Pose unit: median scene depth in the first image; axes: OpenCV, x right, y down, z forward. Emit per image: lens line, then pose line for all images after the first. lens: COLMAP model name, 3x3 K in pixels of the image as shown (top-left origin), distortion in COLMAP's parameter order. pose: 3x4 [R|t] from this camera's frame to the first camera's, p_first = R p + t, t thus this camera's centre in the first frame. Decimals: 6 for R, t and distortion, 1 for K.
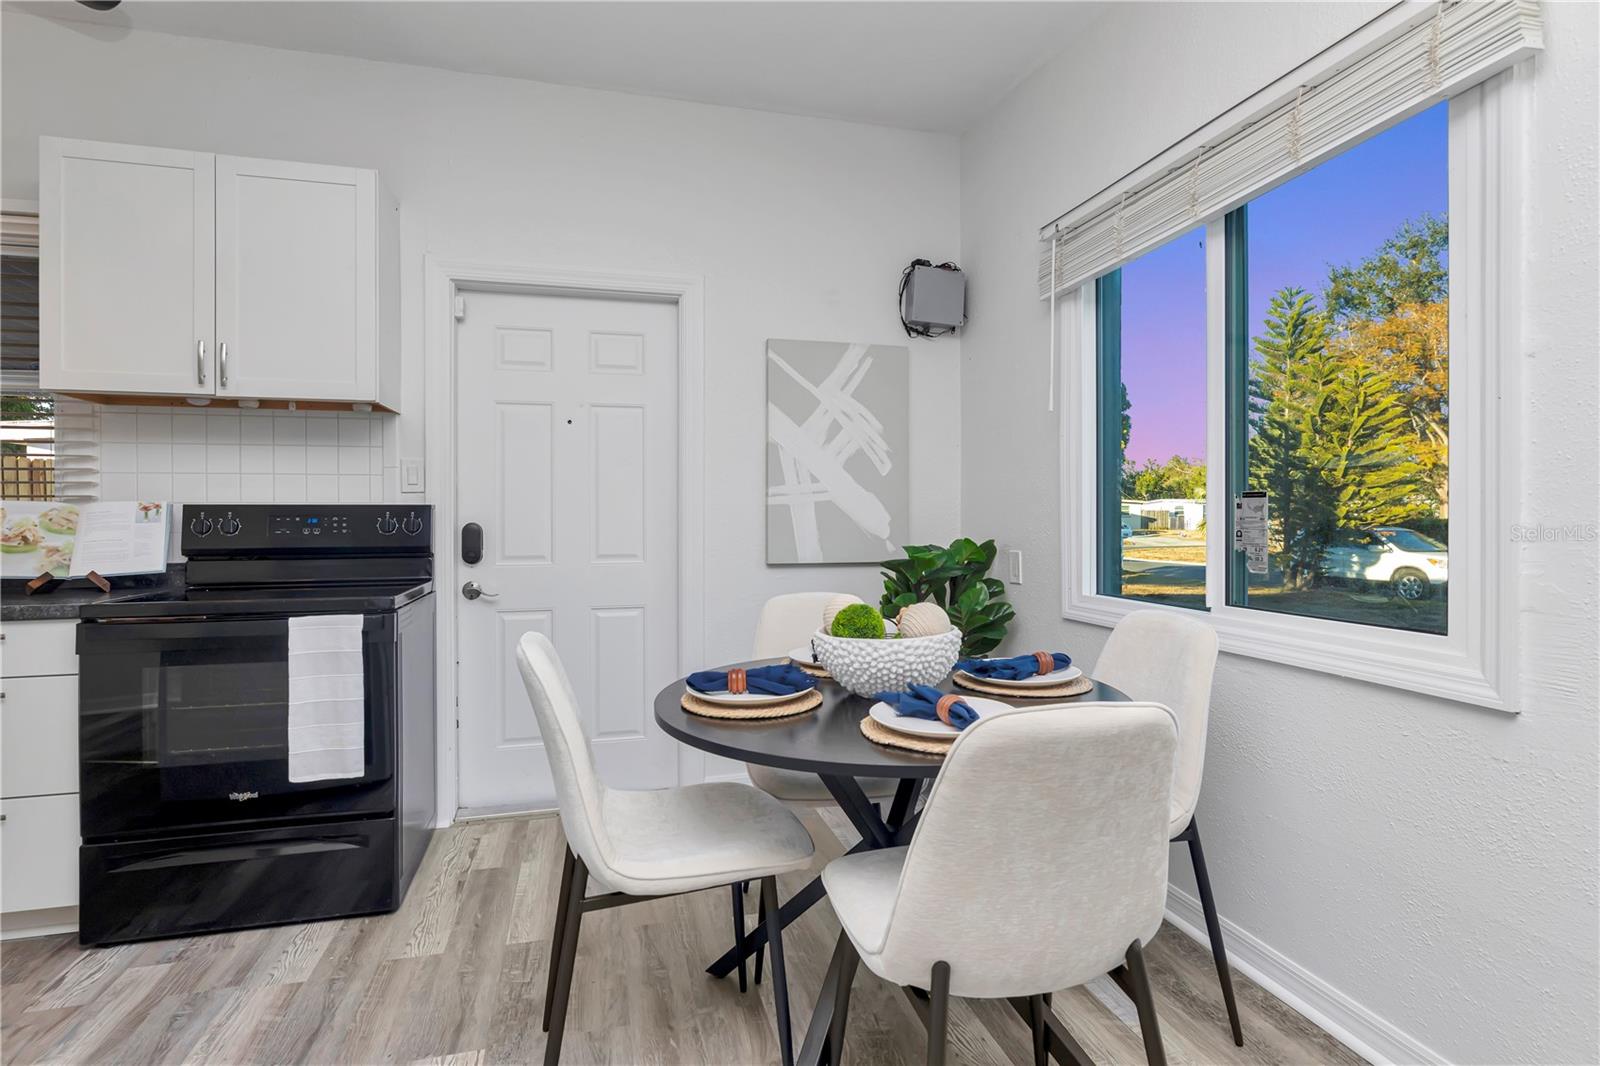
lens RADIAL K [[779.0, 0, 801.3], [0, 779.0, 519.4], [0, 0, 1]] dist [0.003663, 0.000813]
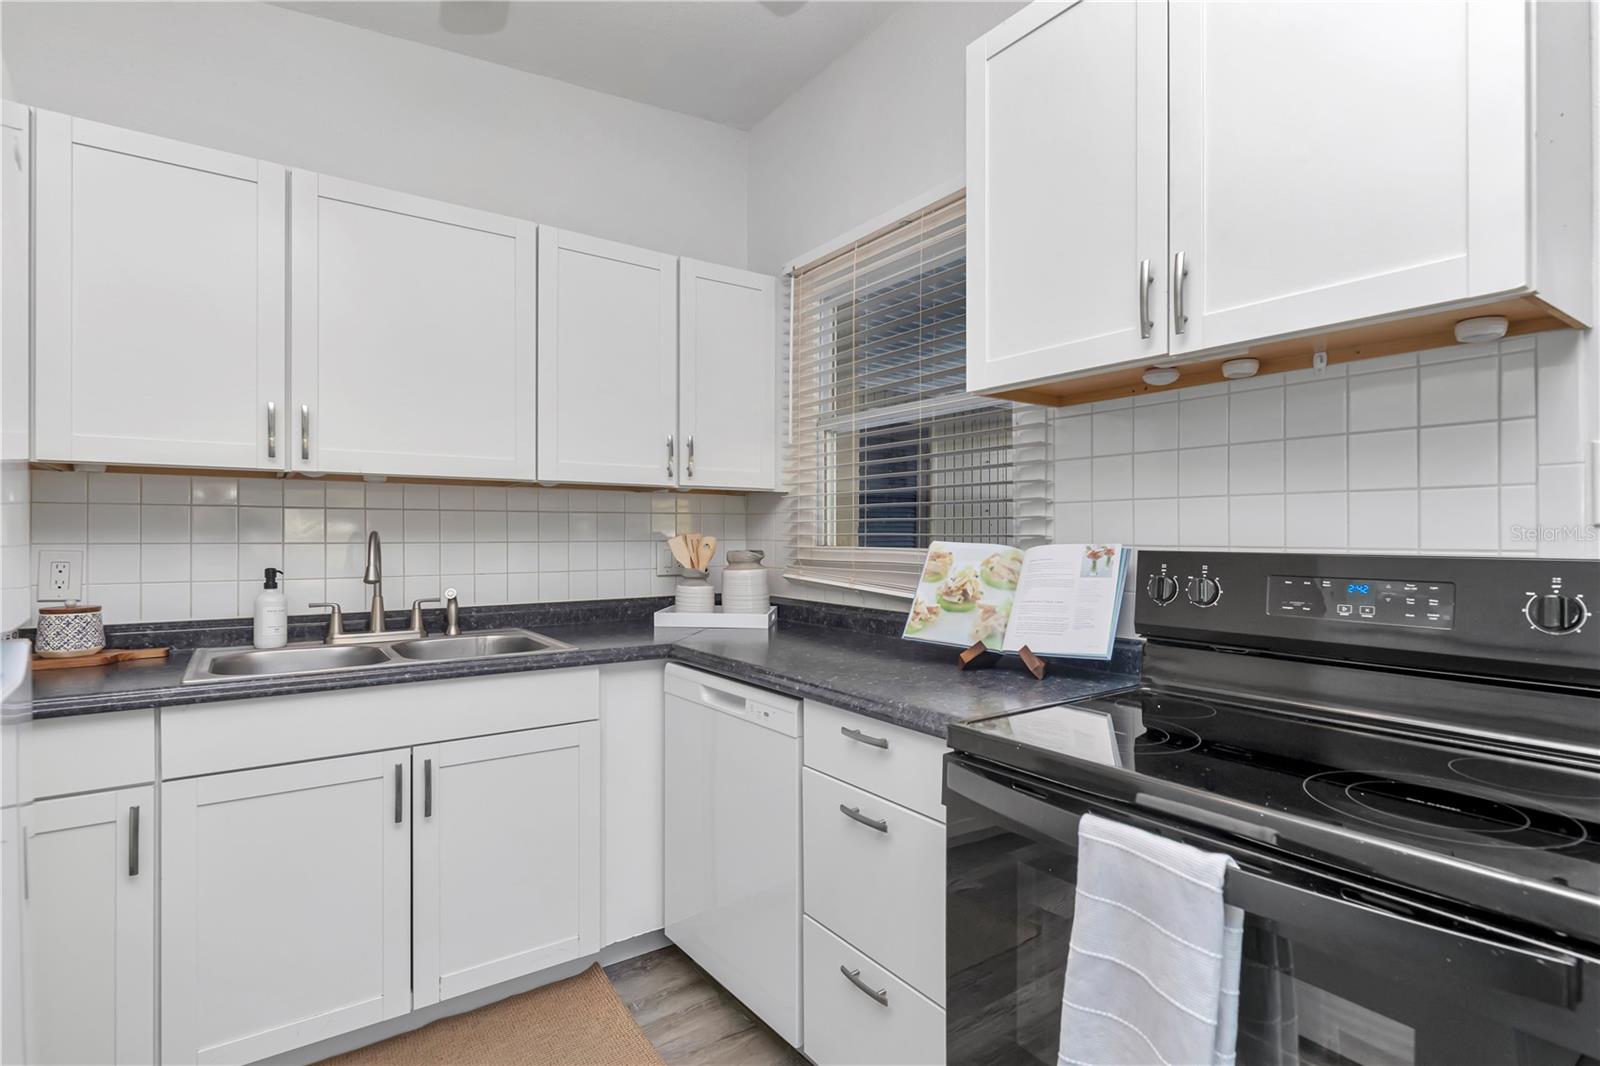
lens RADIAL K [[779.0, 0, 800.3], [0, 779.0, 537.7], [0, 0, 1]] dist [0.003663, 0.000813]
pose [[0.366542, -0.002031, -0.930399, -0.335217], [-0.017150, 0.999813, -0.008939, -0.019111], [0.930244, 0.019233, 0.366438, 0.553937]]
